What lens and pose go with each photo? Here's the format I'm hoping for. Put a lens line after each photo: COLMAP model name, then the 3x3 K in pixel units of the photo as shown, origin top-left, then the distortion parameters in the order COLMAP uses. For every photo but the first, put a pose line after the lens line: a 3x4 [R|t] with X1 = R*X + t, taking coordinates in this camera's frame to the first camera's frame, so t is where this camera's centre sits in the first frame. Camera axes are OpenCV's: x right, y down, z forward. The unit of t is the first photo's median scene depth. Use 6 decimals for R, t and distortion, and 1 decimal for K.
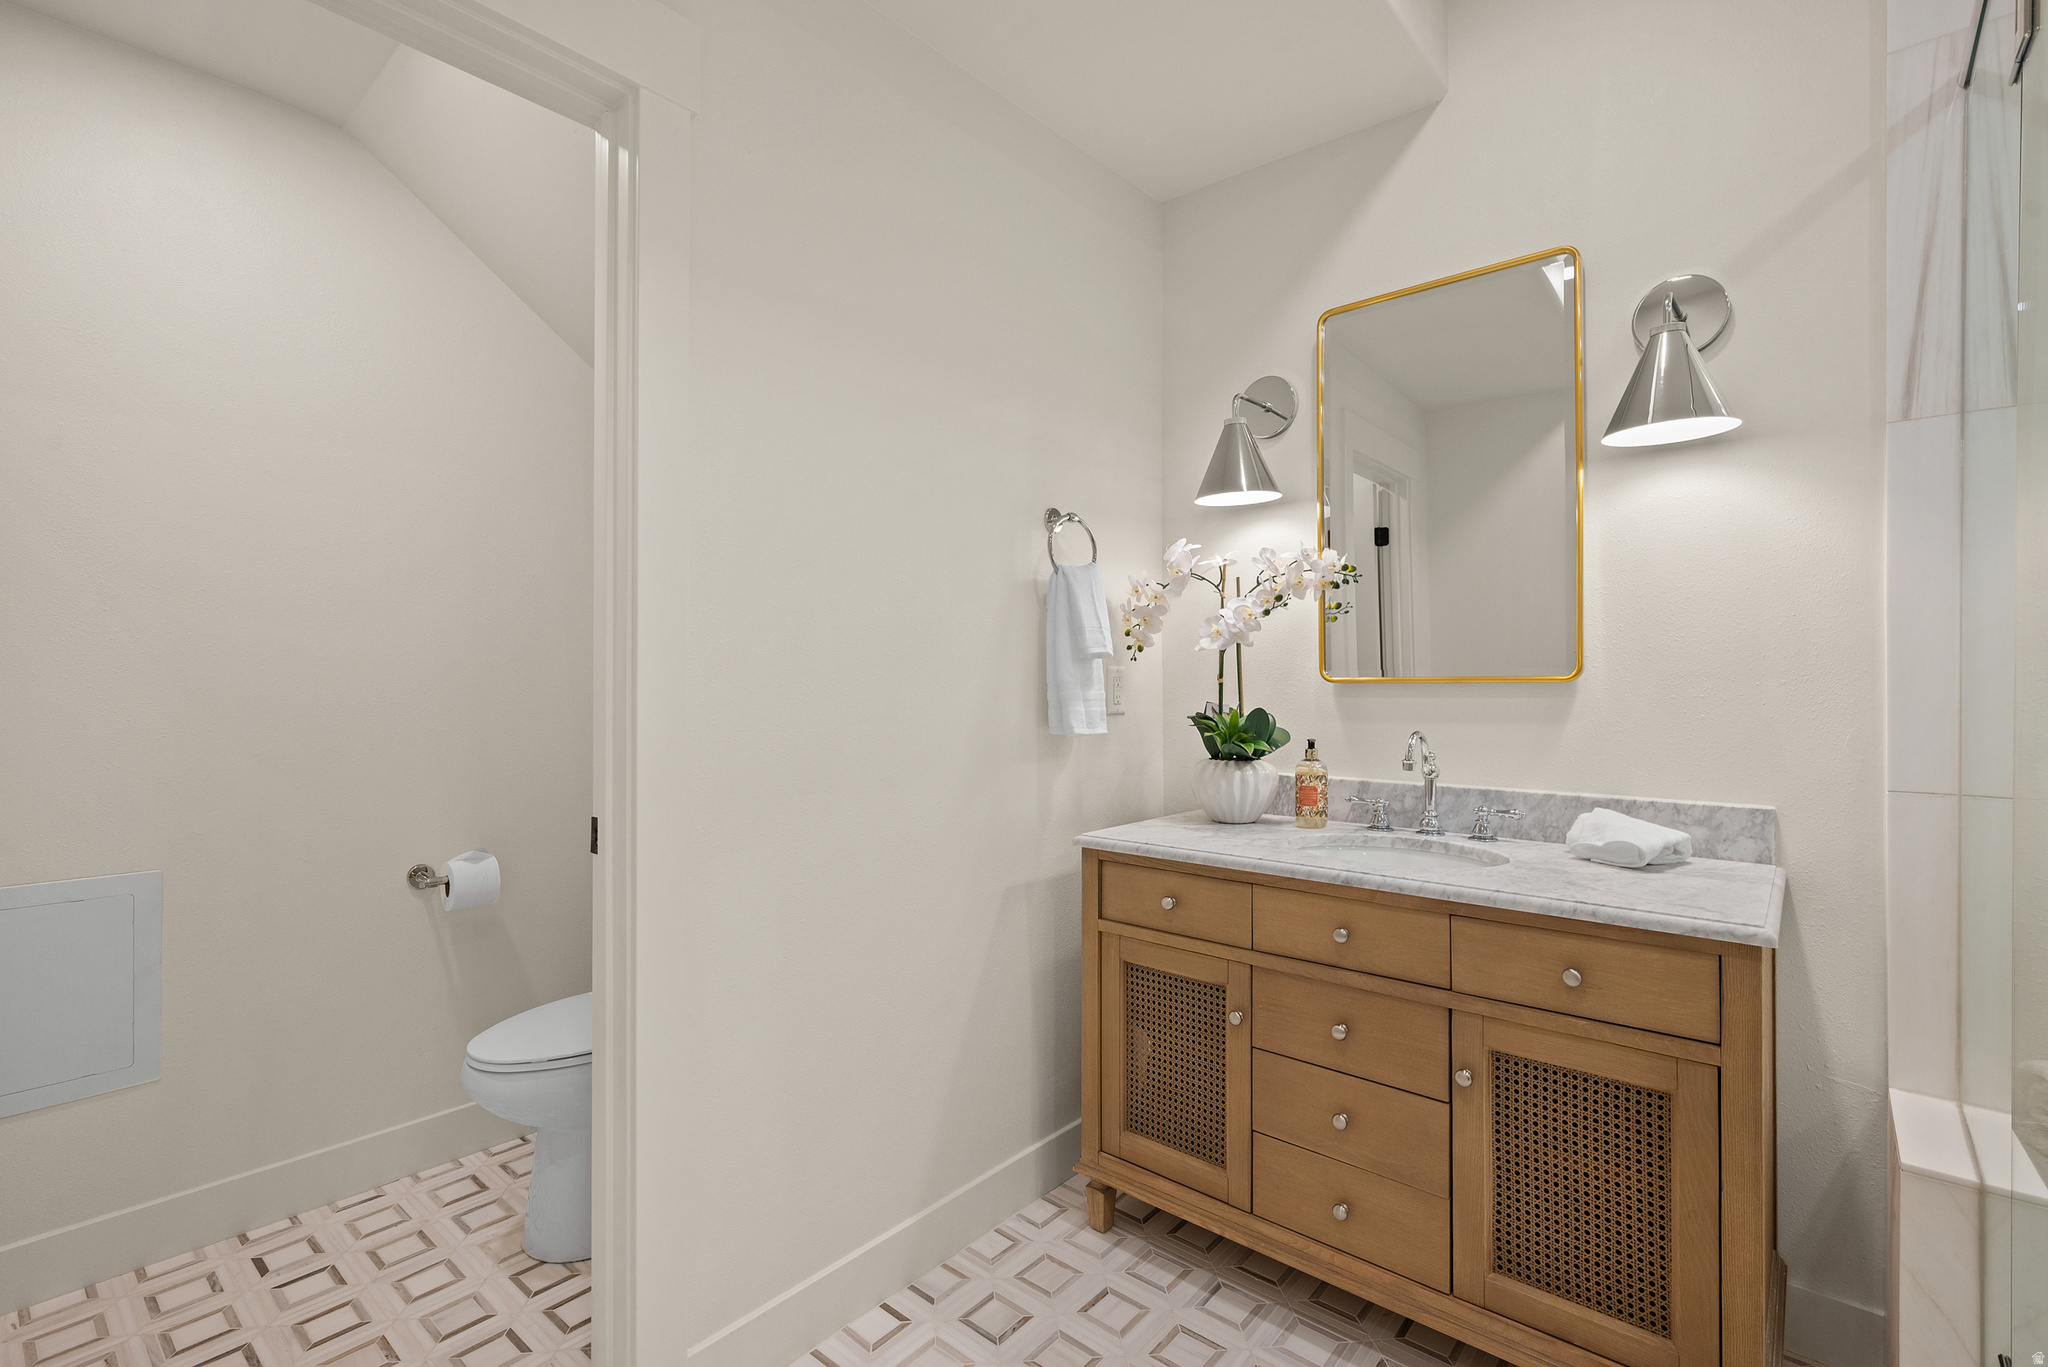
lens RADIAL K [[929.7, 0, 1025.0], [0, 929.7, 679.0], [0, 0, 1]] dist [-0.001691, -0.000027]
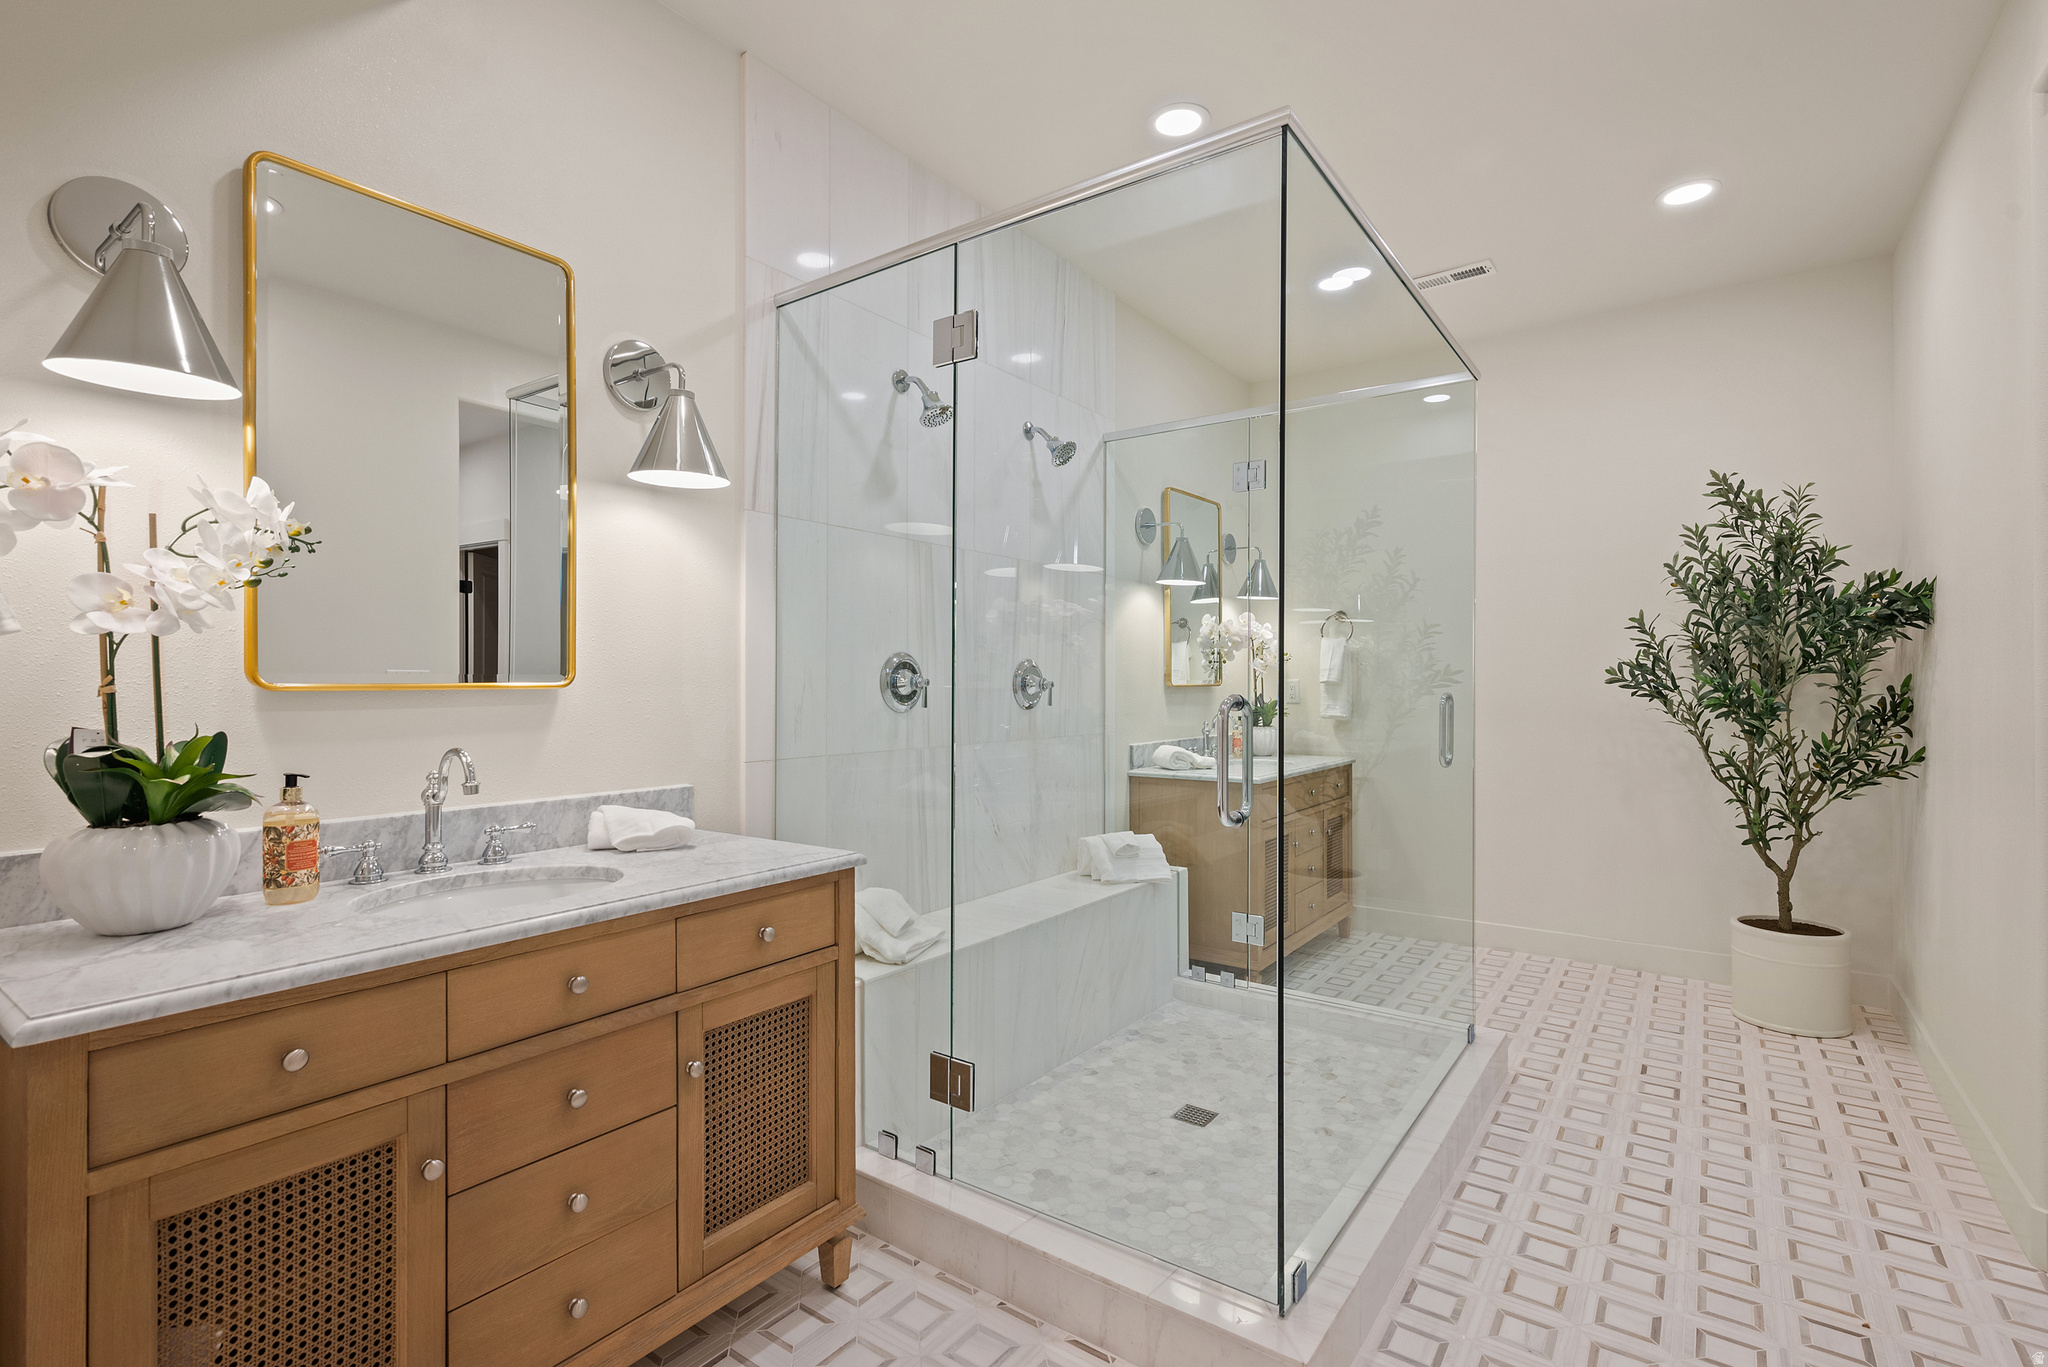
lens RADIAL K [[929.7, 0, 1026.7], [0, 929.7, 694.4], [0, 0, 1]] dist [-0.001691, -0.000027]
pose [[-0.086252, -0.007916, 0.996242, -0.504865], [-0.000285, 0.999969, 0.007921, 0.002007], [-0.996273, 0.000399, -0.086251, 0.616622]]
